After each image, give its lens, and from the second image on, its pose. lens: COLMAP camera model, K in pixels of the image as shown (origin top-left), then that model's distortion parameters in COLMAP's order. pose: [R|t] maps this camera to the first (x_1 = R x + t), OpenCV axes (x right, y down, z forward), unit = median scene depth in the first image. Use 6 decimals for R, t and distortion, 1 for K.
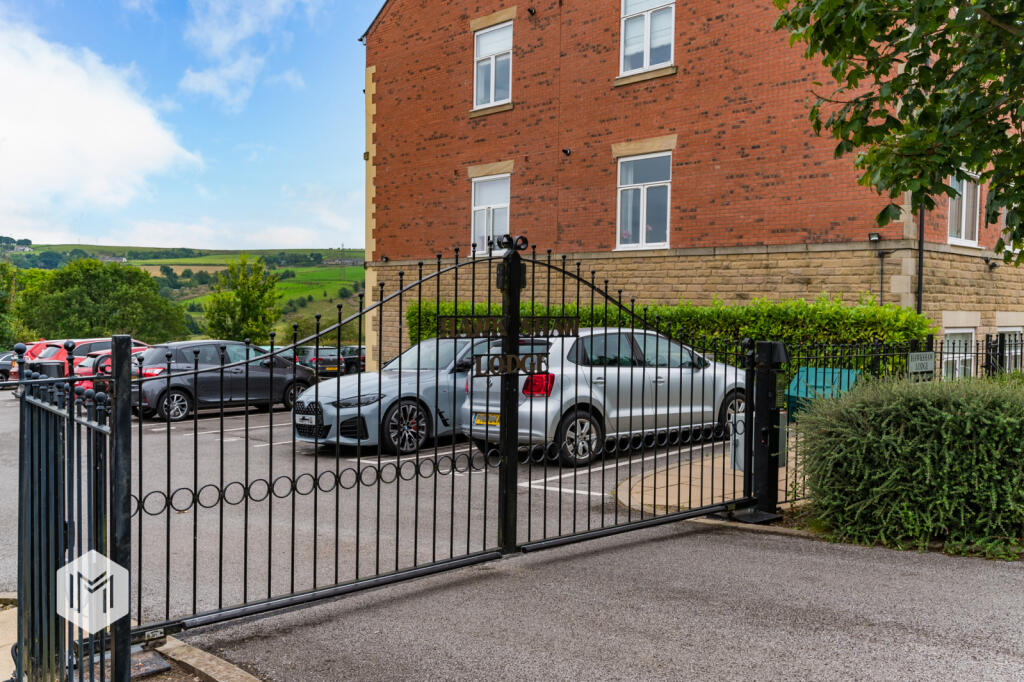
lens RADIAL K [[913.5, 0, 510.8], [0, 913.5, 340.3], [0, 0, 1]] dist [0.007709, -0.000517]
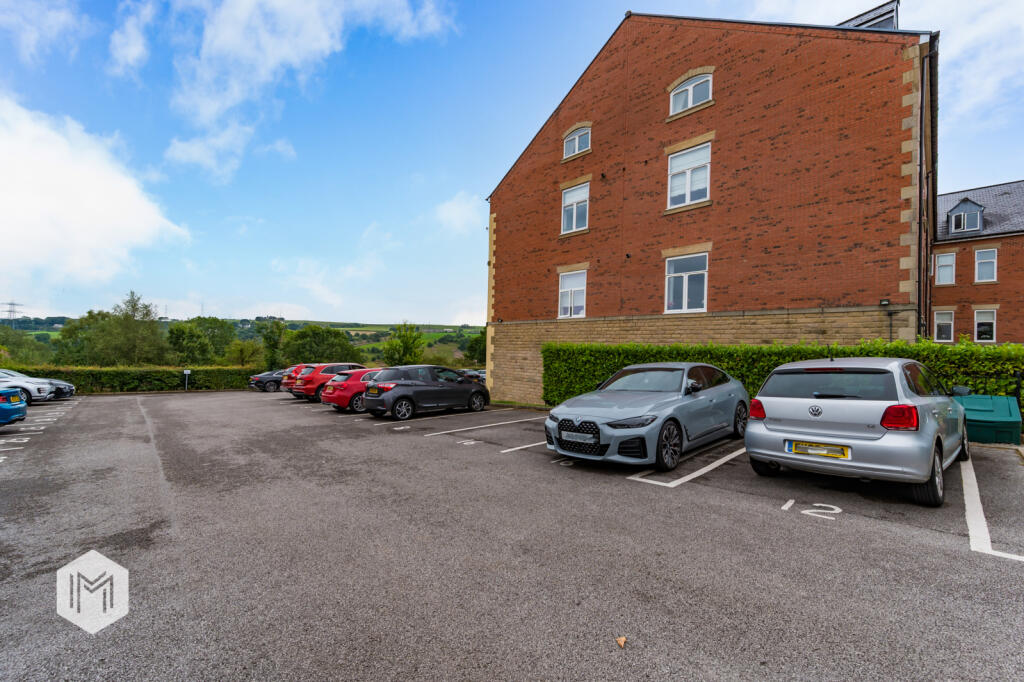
lens RADIAL K [[412.2, 0, 515.2], [0, 412.2, 345.0], [0, 0, 1]] dist [0.001511, 0.000047]
pose [[0.999385, 0.015838, 0.031270, -0.182539], [-0.014095, 0.998375, -0.055209, 0.002185], [-0.032094, 0.054734, 0.997985, 0.285828]]
